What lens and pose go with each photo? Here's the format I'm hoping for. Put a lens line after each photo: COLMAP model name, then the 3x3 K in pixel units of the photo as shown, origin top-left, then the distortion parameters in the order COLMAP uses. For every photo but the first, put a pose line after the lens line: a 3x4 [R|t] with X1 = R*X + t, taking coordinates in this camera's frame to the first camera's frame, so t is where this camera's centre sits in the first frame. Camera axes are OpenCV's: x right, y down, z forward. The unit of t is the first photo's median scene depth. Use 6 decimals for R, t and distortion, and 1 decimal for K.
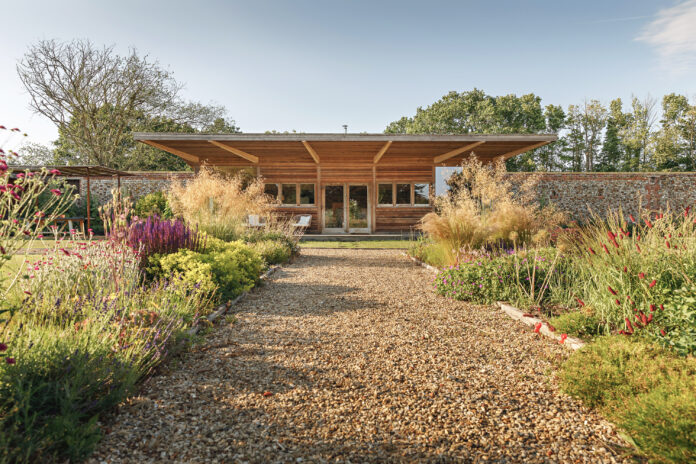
lens RADIAL K [[484.9, 0, 348.9], [0, 484.9, 232.5], [0, 0, 1]] dist [-0.003917, -0.000467]
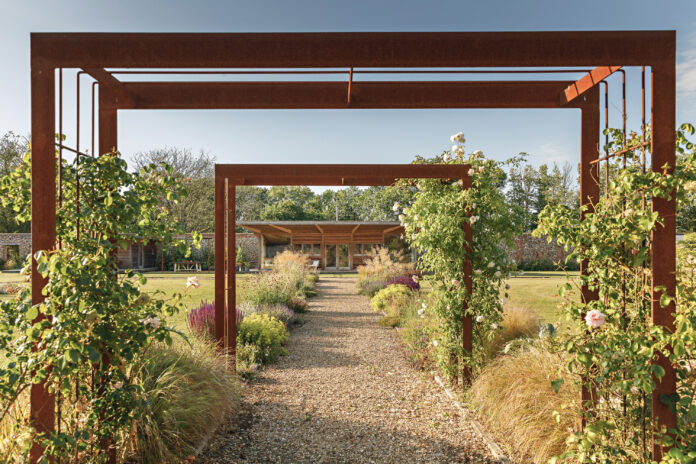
lens RADIAL K [[484.9, 0, 348.2], [0, 484.9, 234.5], [0, 0, 1]] dist [-0.003917, -0.000467]
pose [[0.999908, -0.004211, 0.012910, 0.004487], [0.005020, 0.997984, -0.063266, -0.005745], [-0.012617, 0.063325, 0.997913, -0.309008]]
